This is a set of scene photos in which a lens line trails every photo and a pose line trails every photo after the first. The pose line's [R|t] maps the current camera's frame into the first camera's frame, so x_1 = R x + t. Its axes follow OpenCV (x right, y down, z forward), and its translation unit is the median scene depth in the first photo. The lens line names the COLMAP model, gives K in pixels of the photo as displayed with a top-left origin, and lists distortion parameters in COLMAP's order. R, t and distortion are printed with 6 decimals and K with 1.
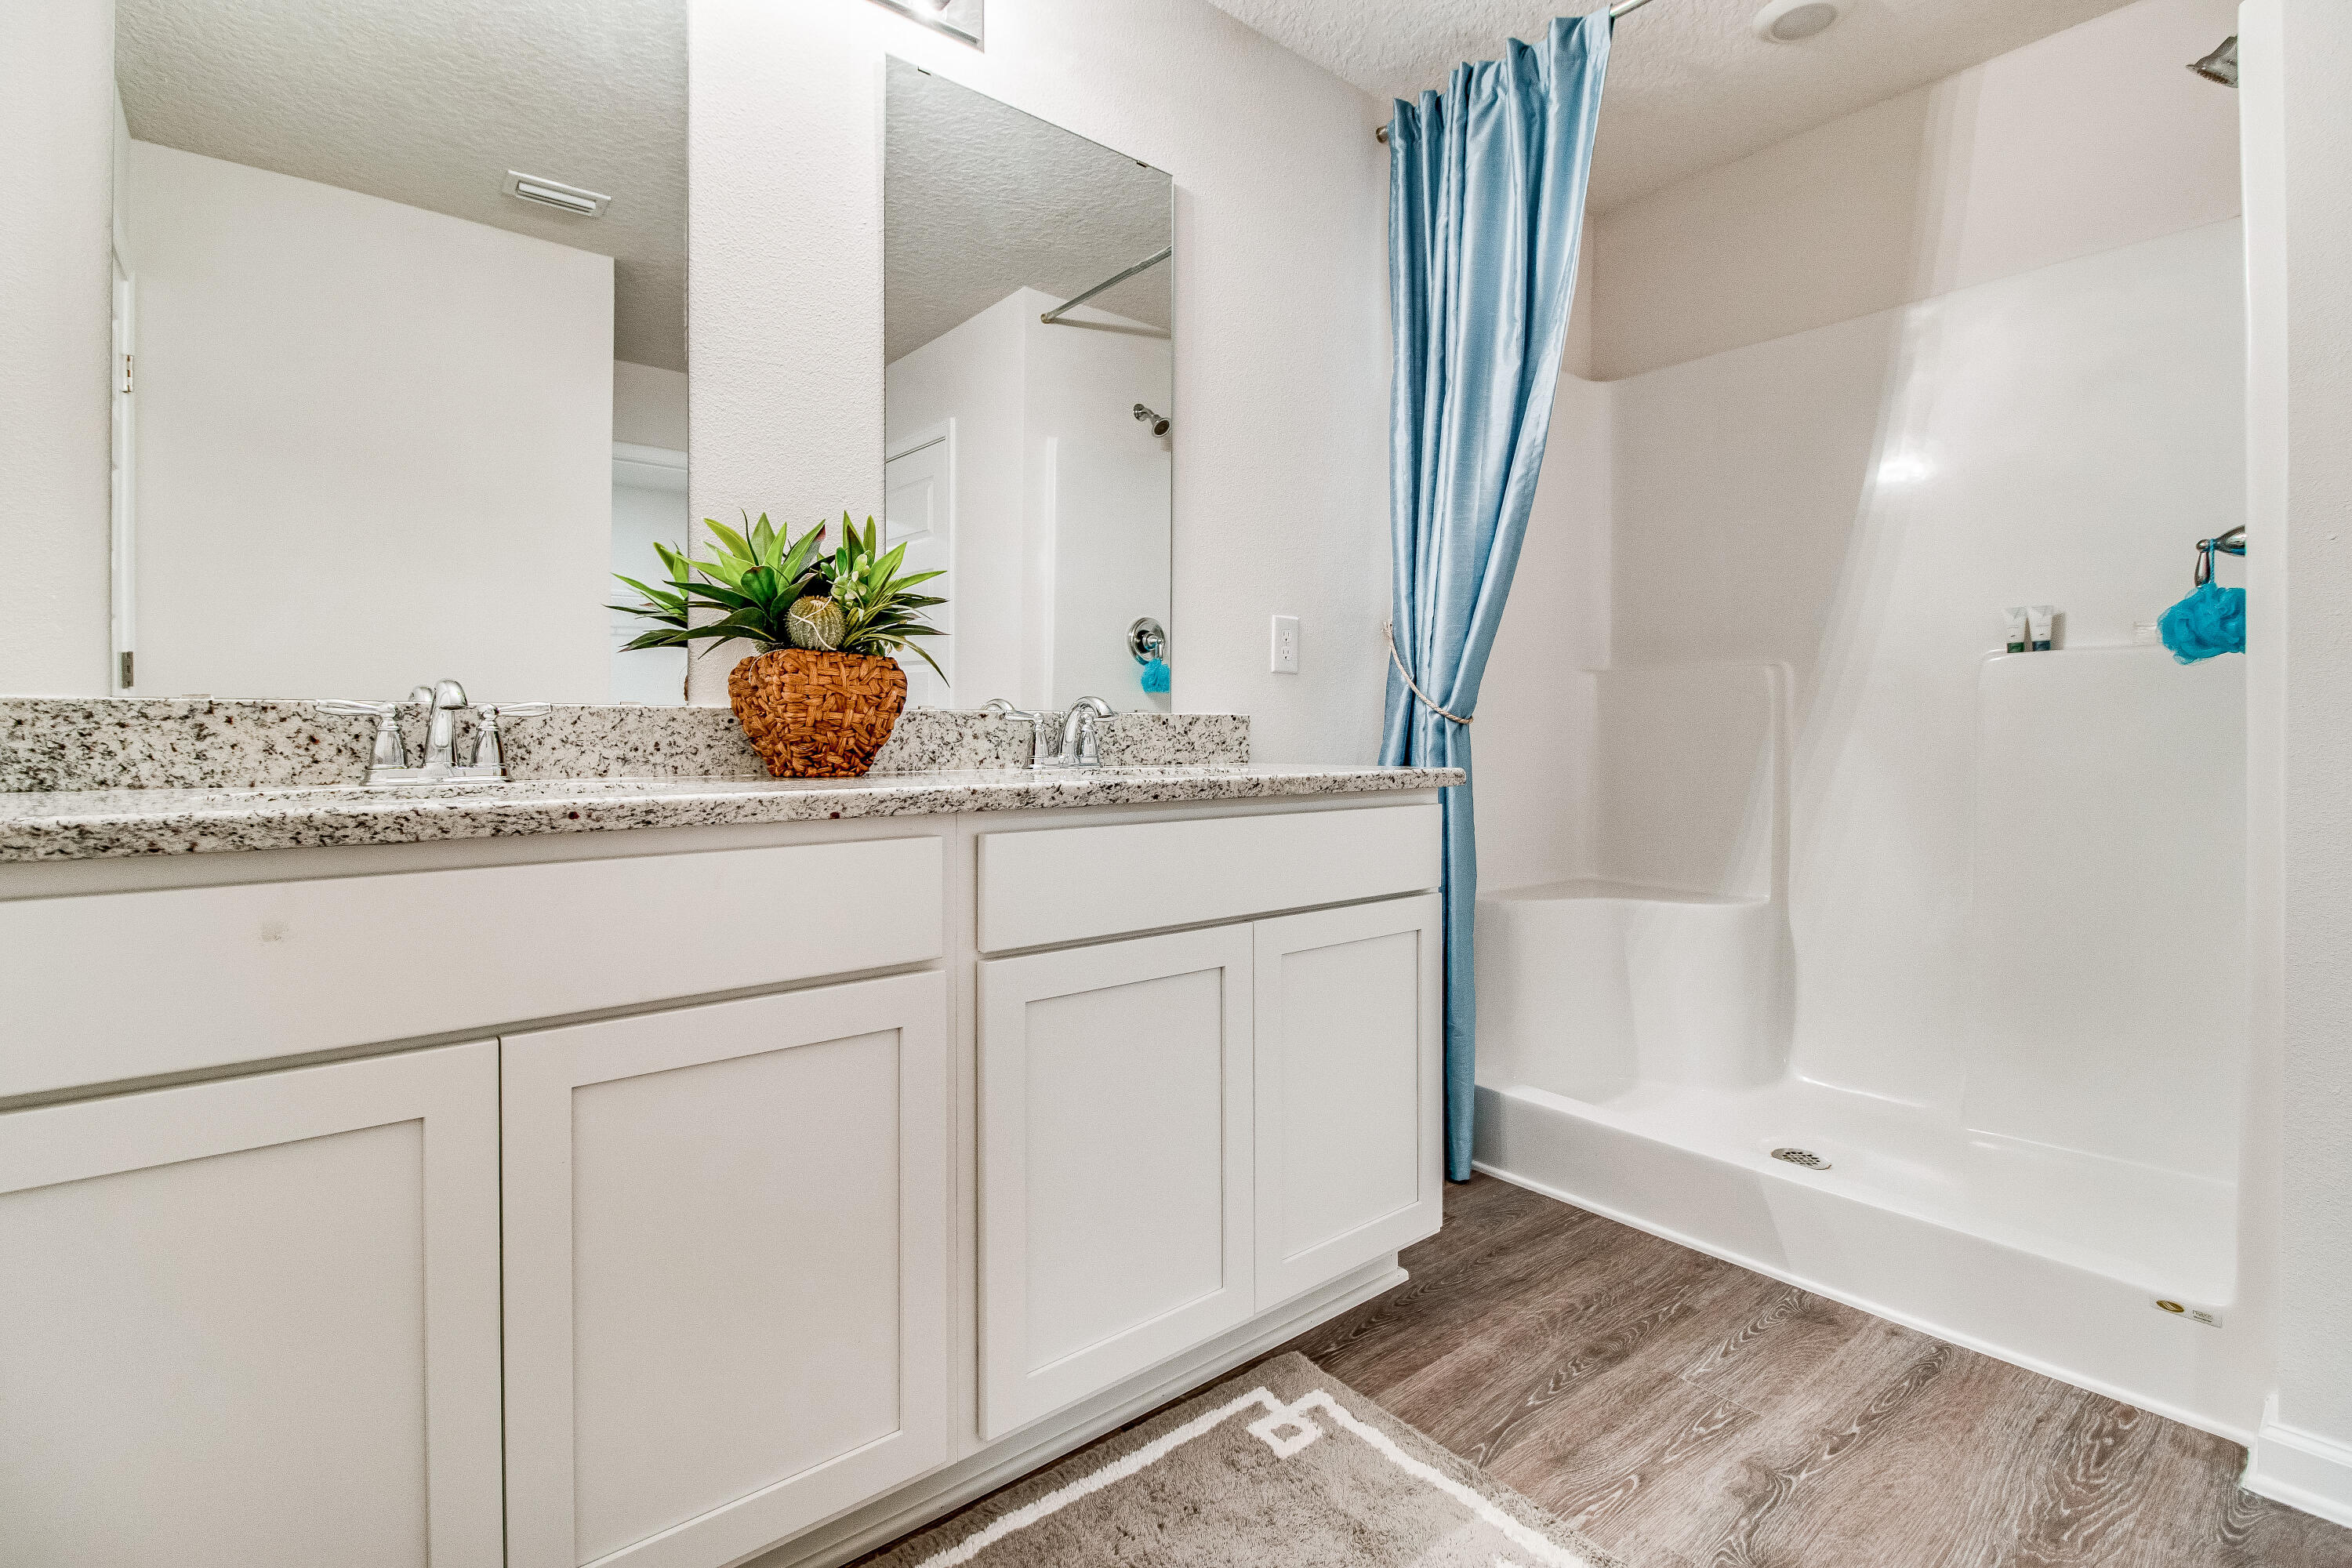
lens RADIAL K [[1092.8, 0, 1176.3], [0, 1092.8, 734.4], [0, 0, 1]] dist [0.001750, 0.000143]
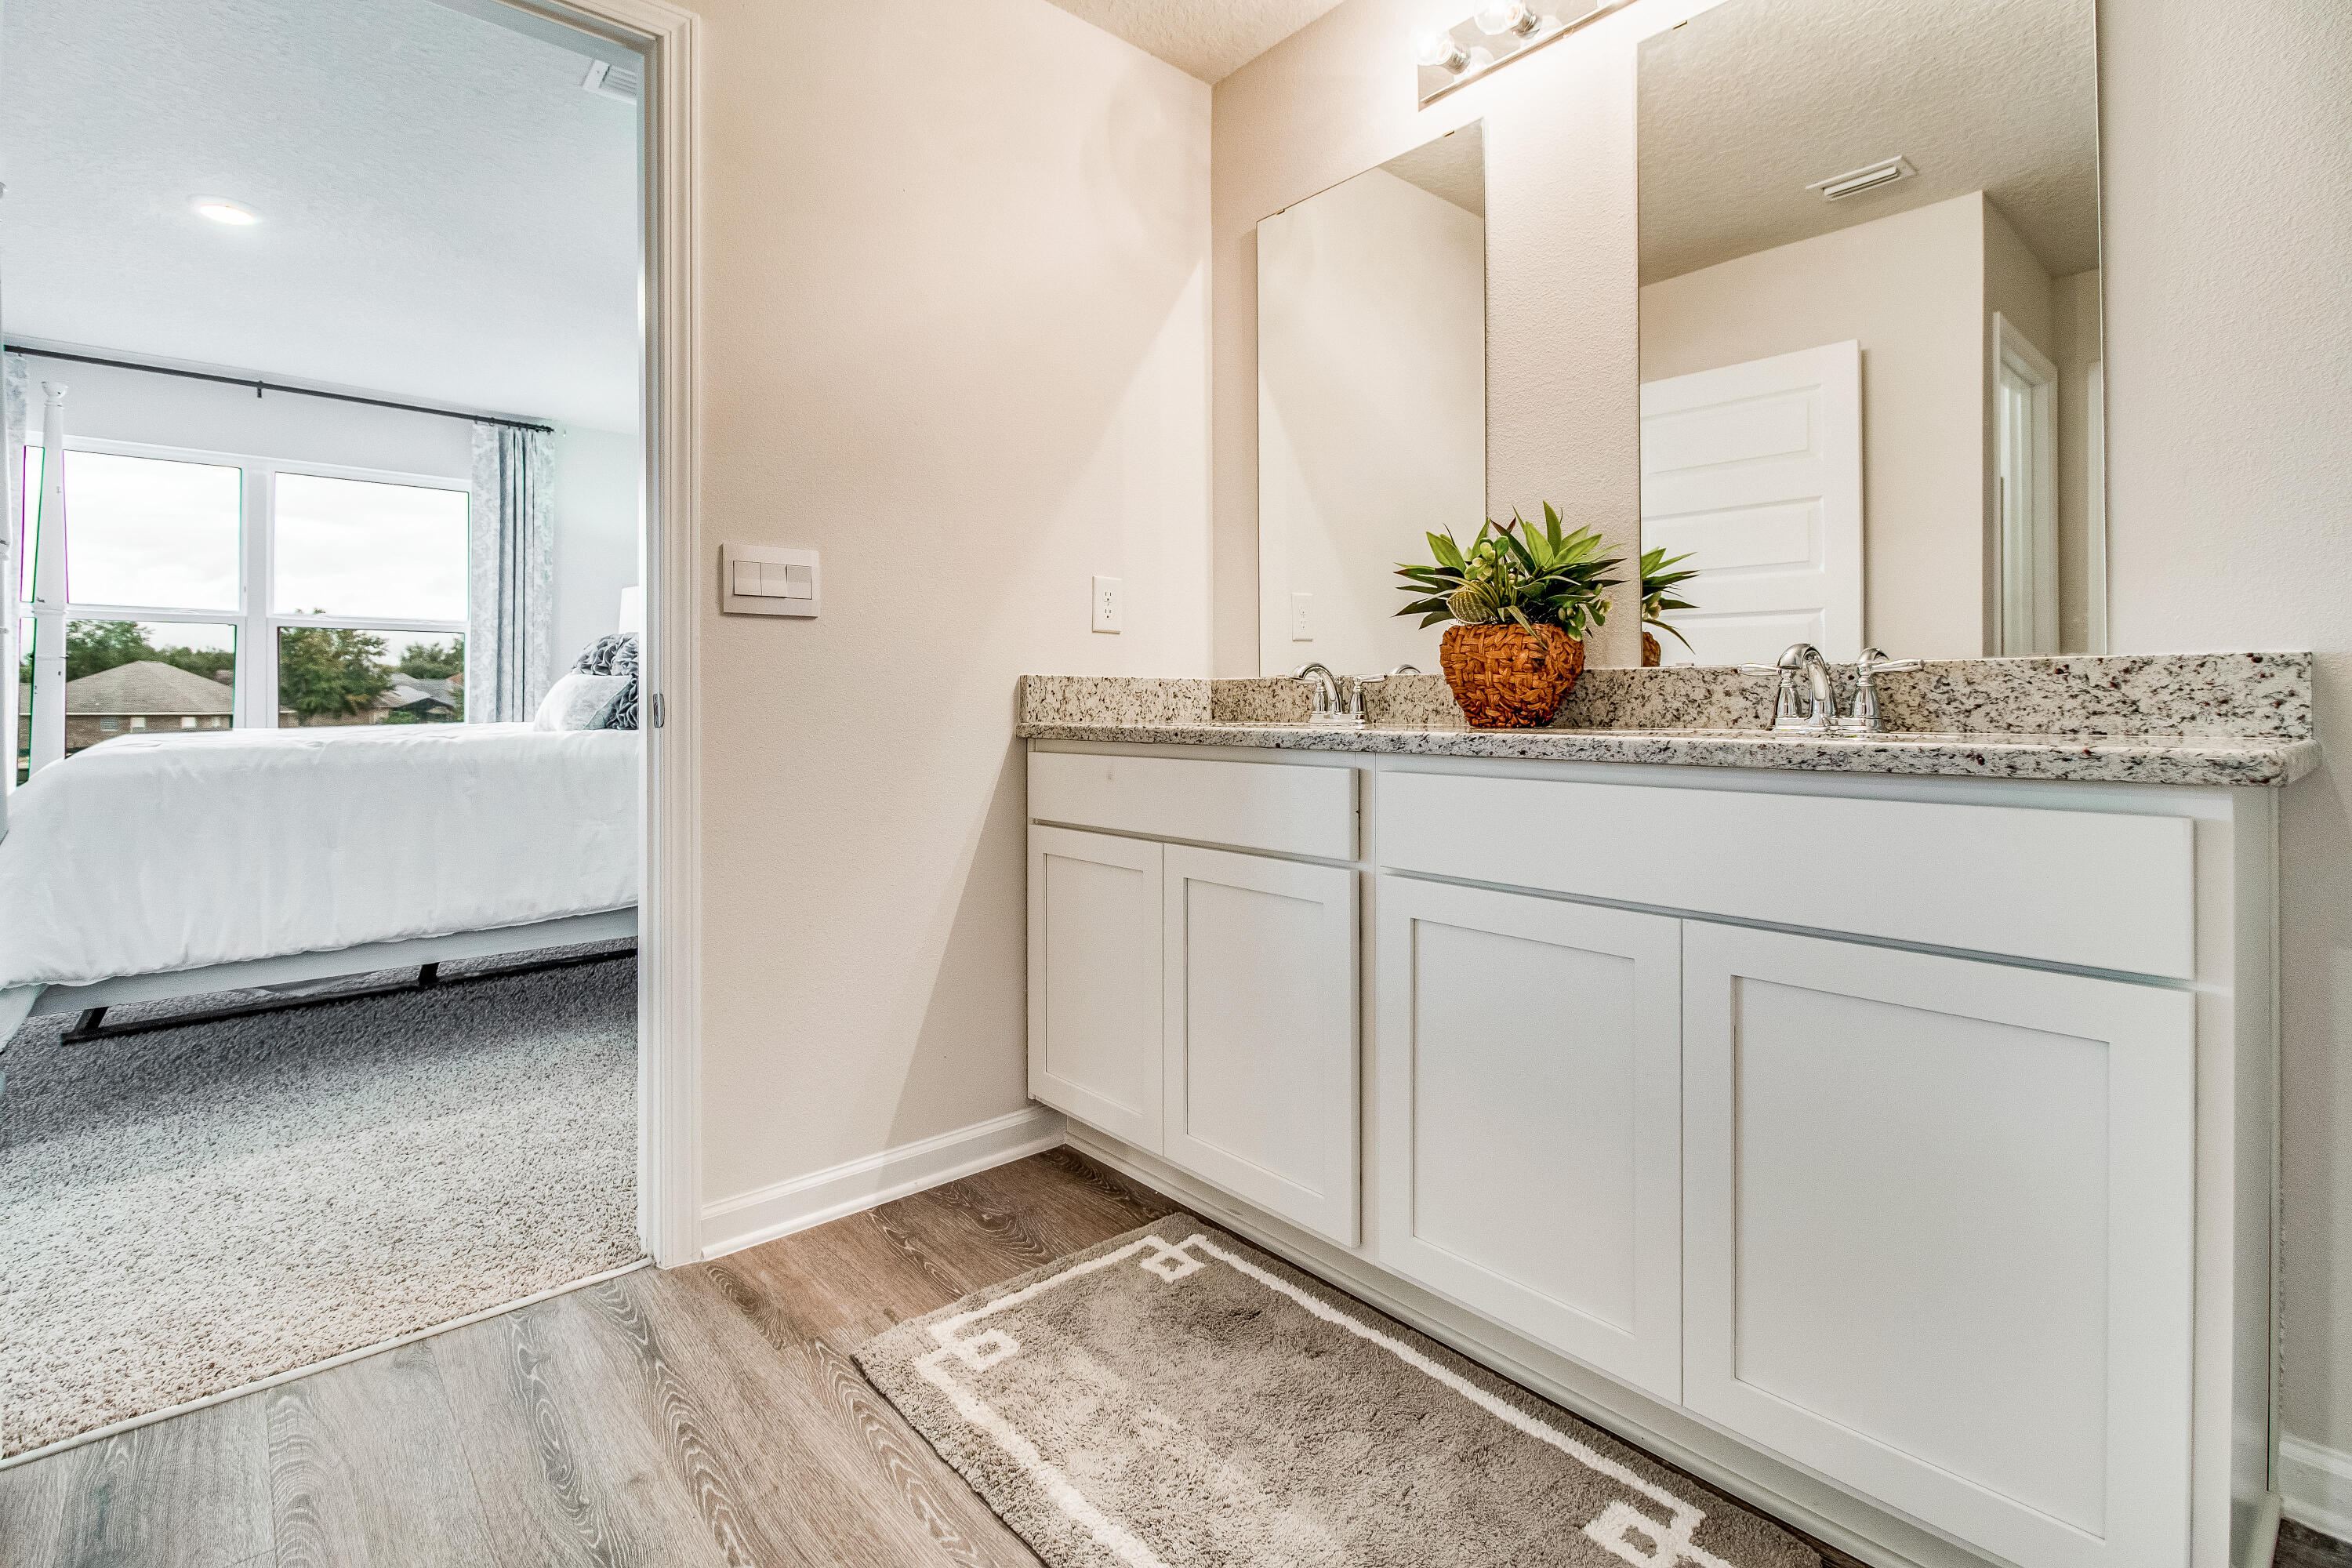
lens RADIAL K [[1080.5, 0, 1175.8], [0, 1080.5, 706.9], [0, 0, 1]] dist [-0.000086, -0.000219]
pose [[0.025867, 0.003247, -0.999660, 0.872067], [-0.000304, 0.999995, 0.003240, 0.012587], [0.999665, 0.000220, 0.025868, 0.617976]]
